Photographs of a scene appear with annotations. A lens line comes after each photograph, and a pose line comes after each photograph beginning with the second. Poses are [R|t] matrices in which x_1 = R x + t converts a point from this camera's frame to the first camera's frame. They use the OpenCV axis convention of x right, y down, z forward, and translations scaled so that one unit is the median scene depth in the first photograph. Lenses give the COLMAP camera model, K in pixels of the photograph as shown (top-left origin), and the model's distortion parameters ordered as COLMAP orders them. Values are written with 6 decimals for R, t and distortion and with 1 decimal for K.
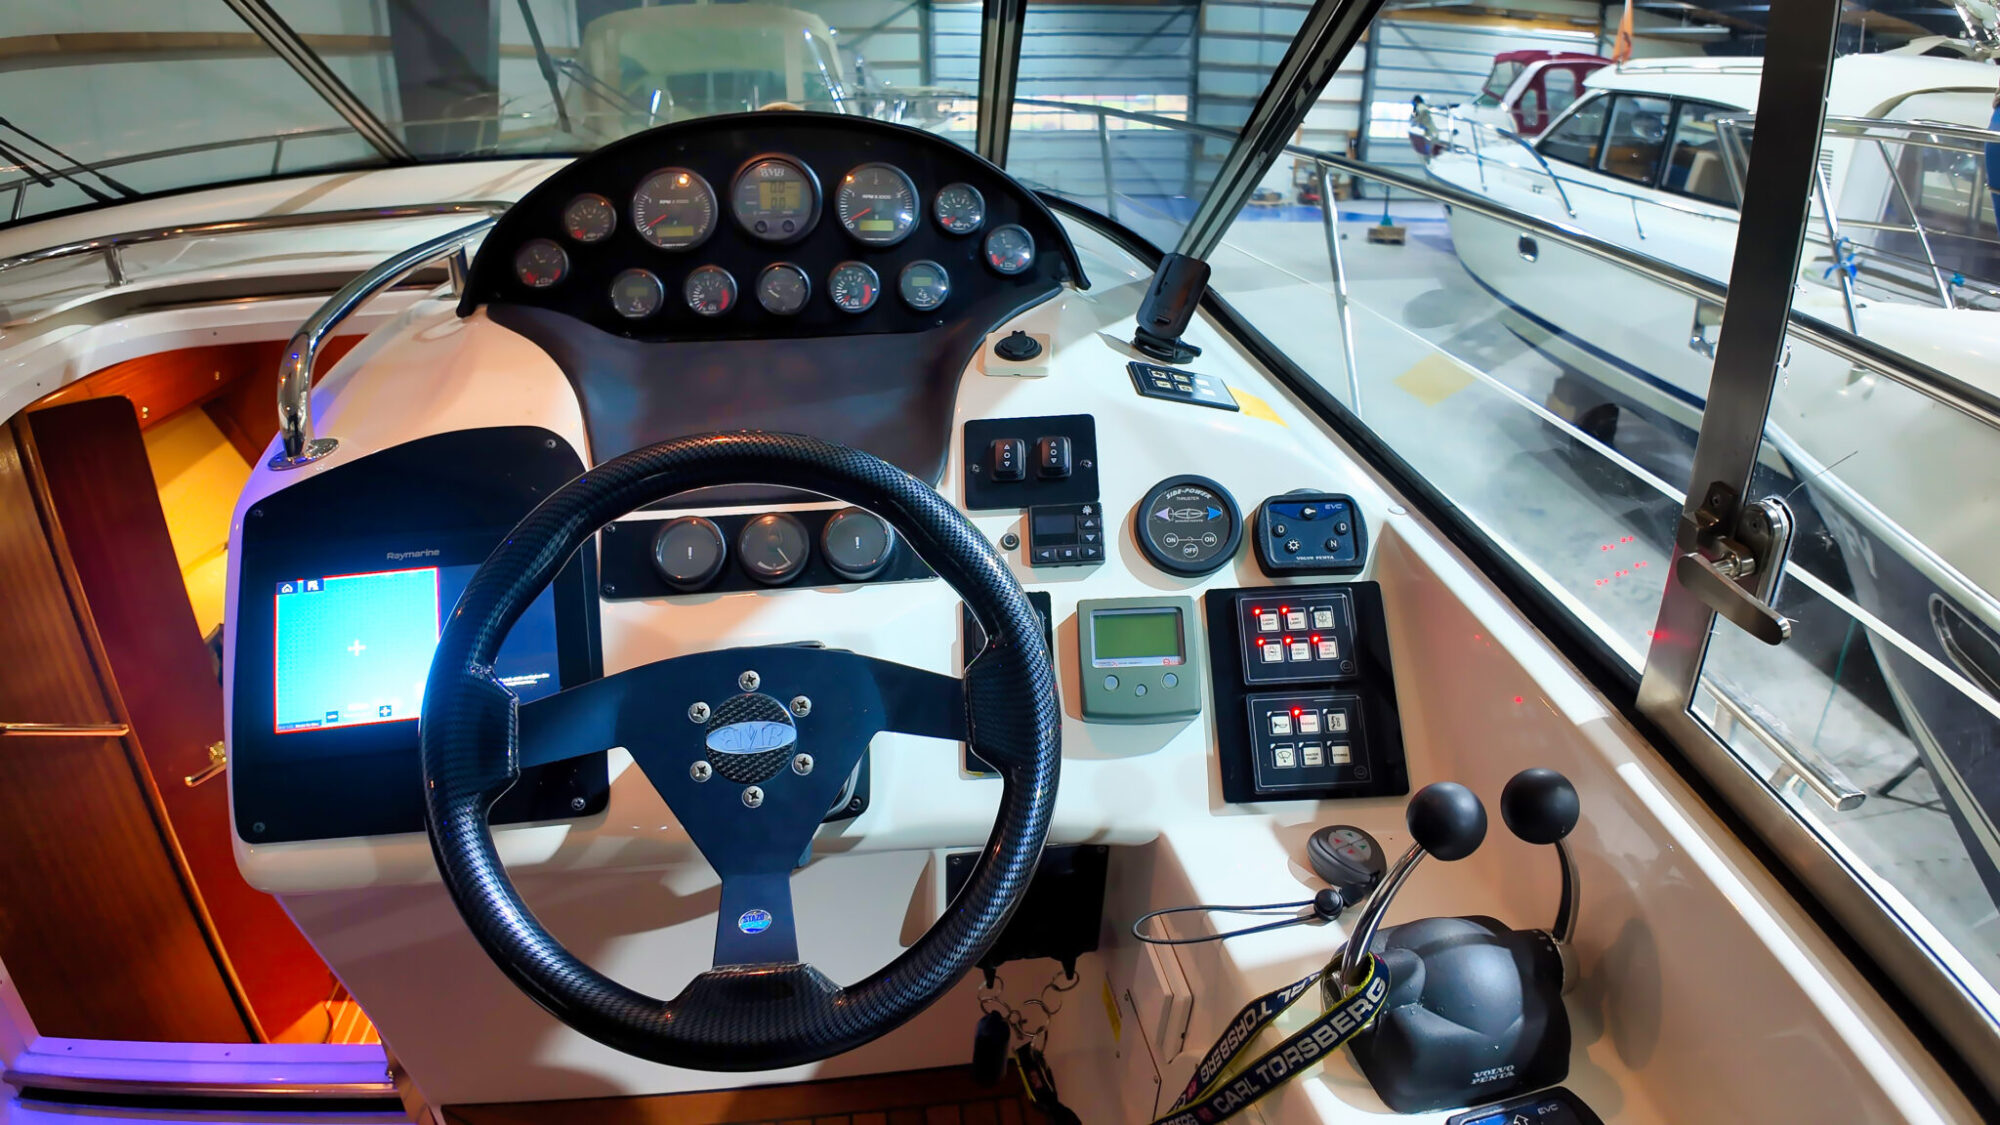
lens RADIAL K [[1089.6, 0, 1023.2], [0, 1089.6, 561.9], [0, 0, 1]] dist [-0.091909, -0.029075]
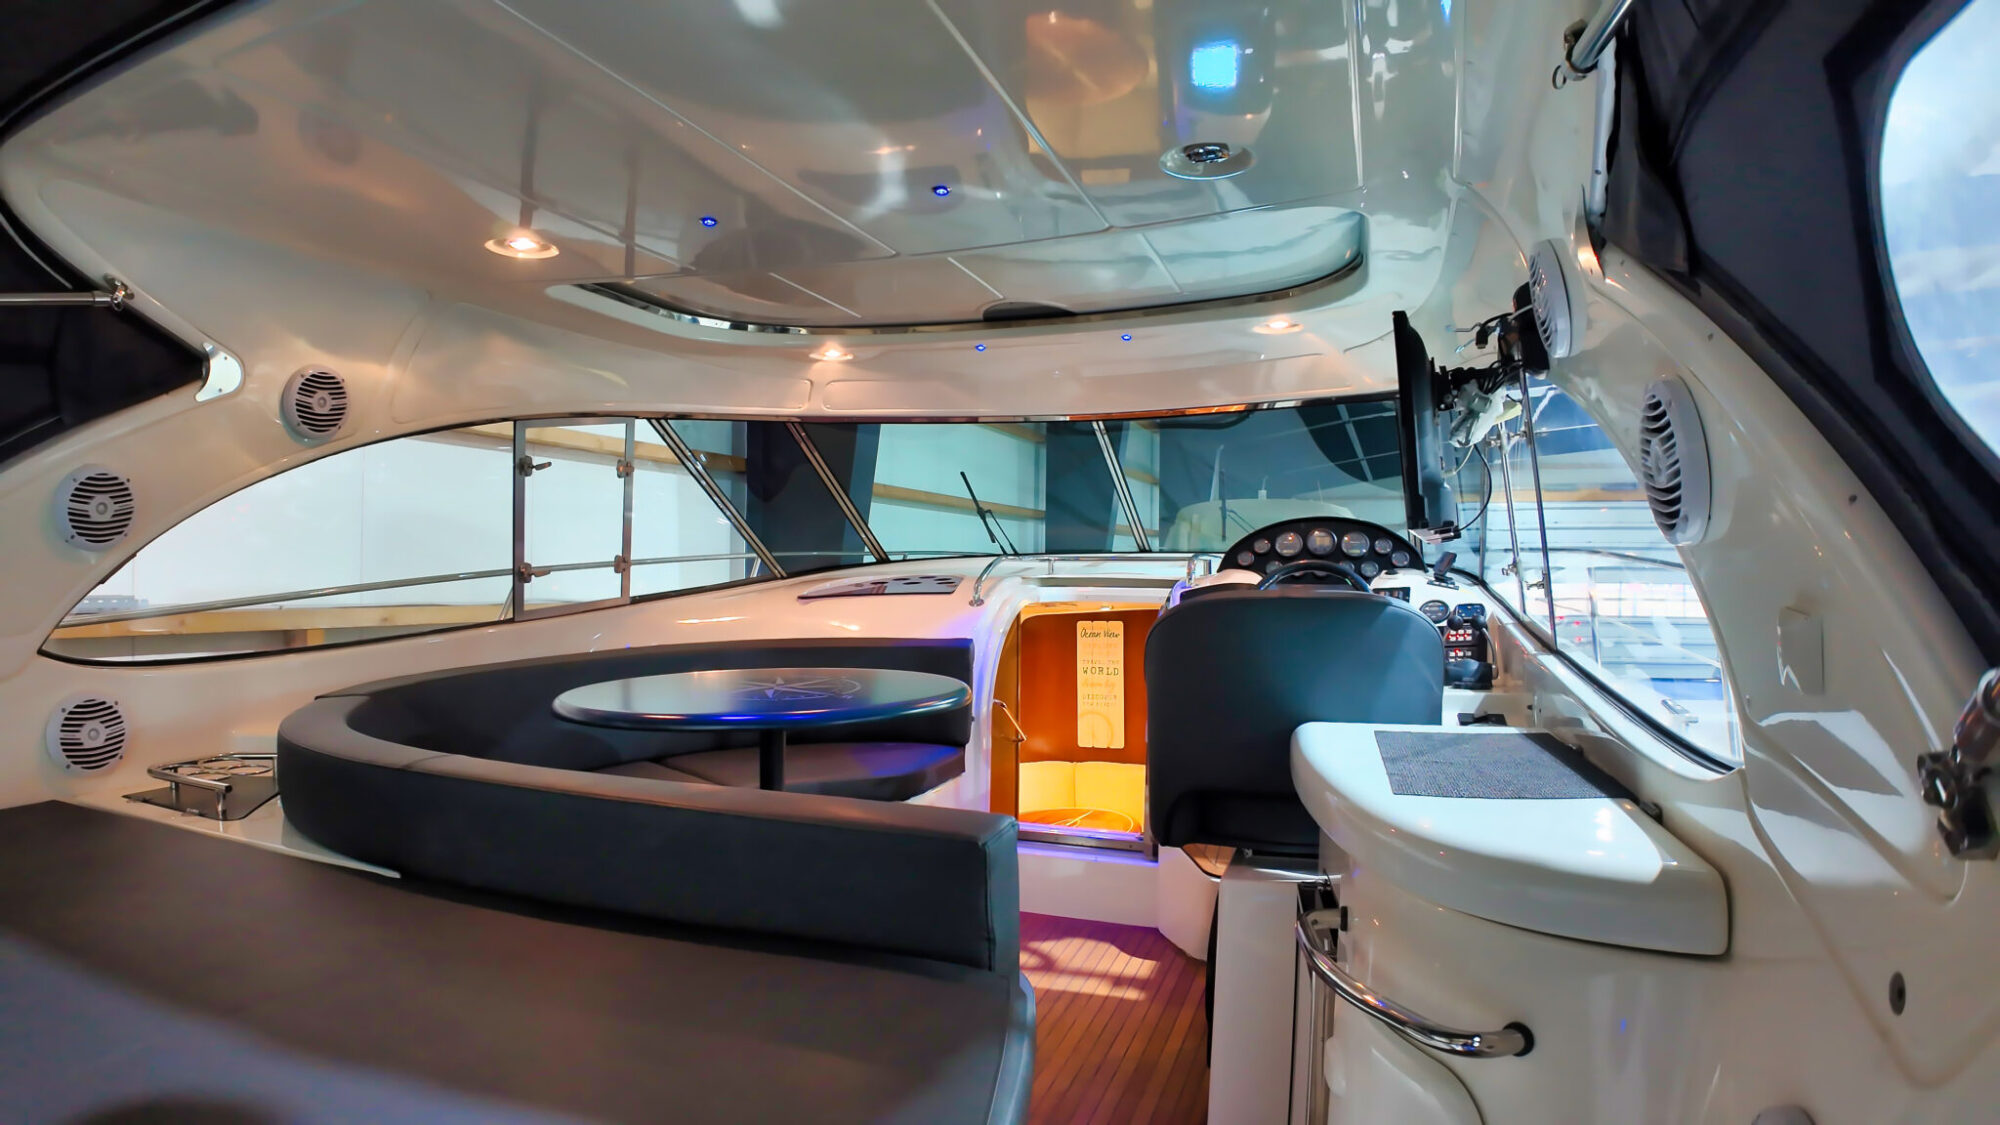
lens RADIAL K [[1105.3, 0, 1000.0], [0, 1105.3, 562.5], [0, 0, 1]] dist [-0.065470, -0.060632]
pose [[0.888697, -0.004340, -0.458475, 0.404337], [-0.190391, 0.906173, -0.377627, 1.100127], [0.417096, 0.422886, 0.804486, -1.936868]]
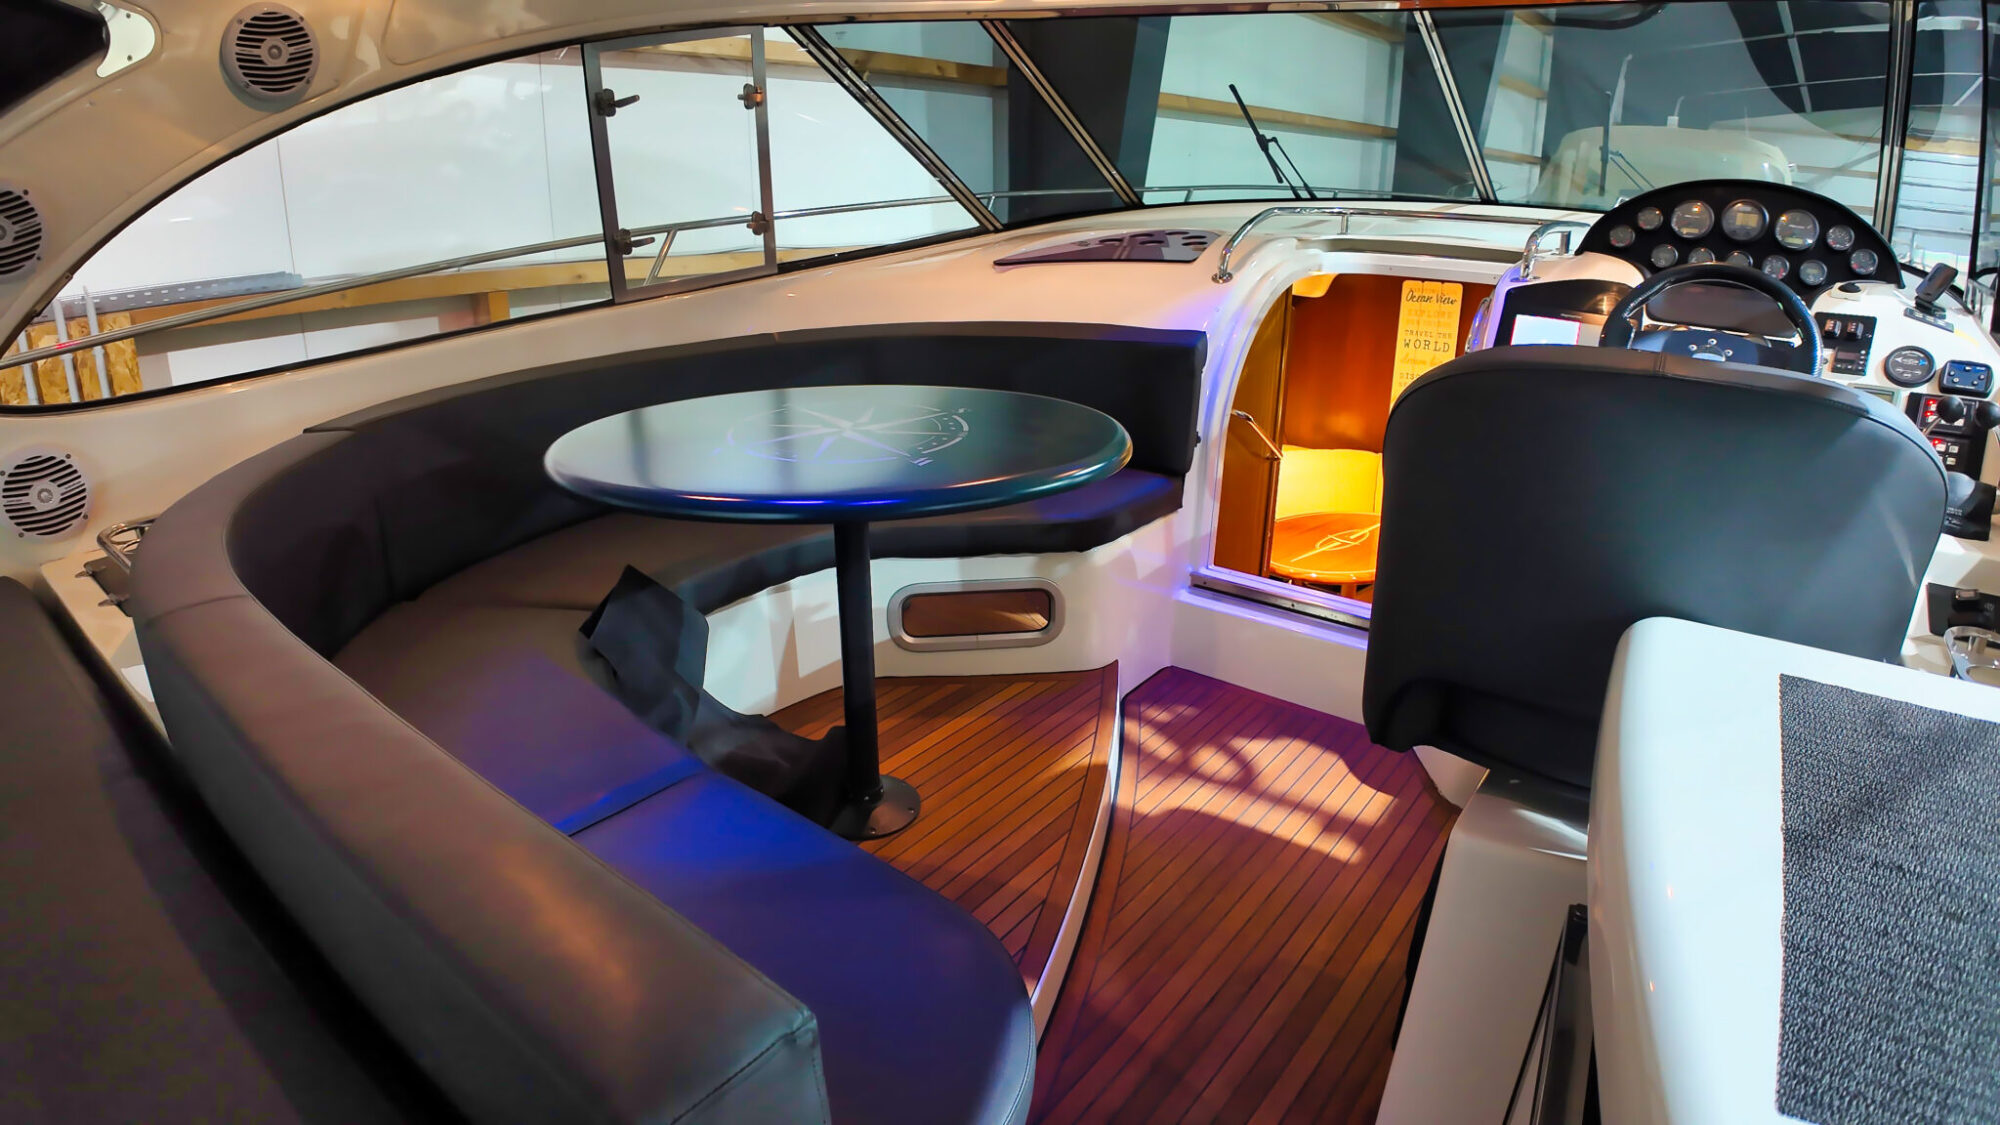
lens RADIAL K [[1092.7, 0, 998.1], [0, 1092.7, 587.7], [0, 0, 1]] dist [-0.121136, 0.002665]
pose [[0.701697, 0.252182, -0.666353, 0.214848], [-0.297912, 0.953430, 0.047113, 0.644230], [0.647202, 0.165456, 0.744147, -1.190533]]
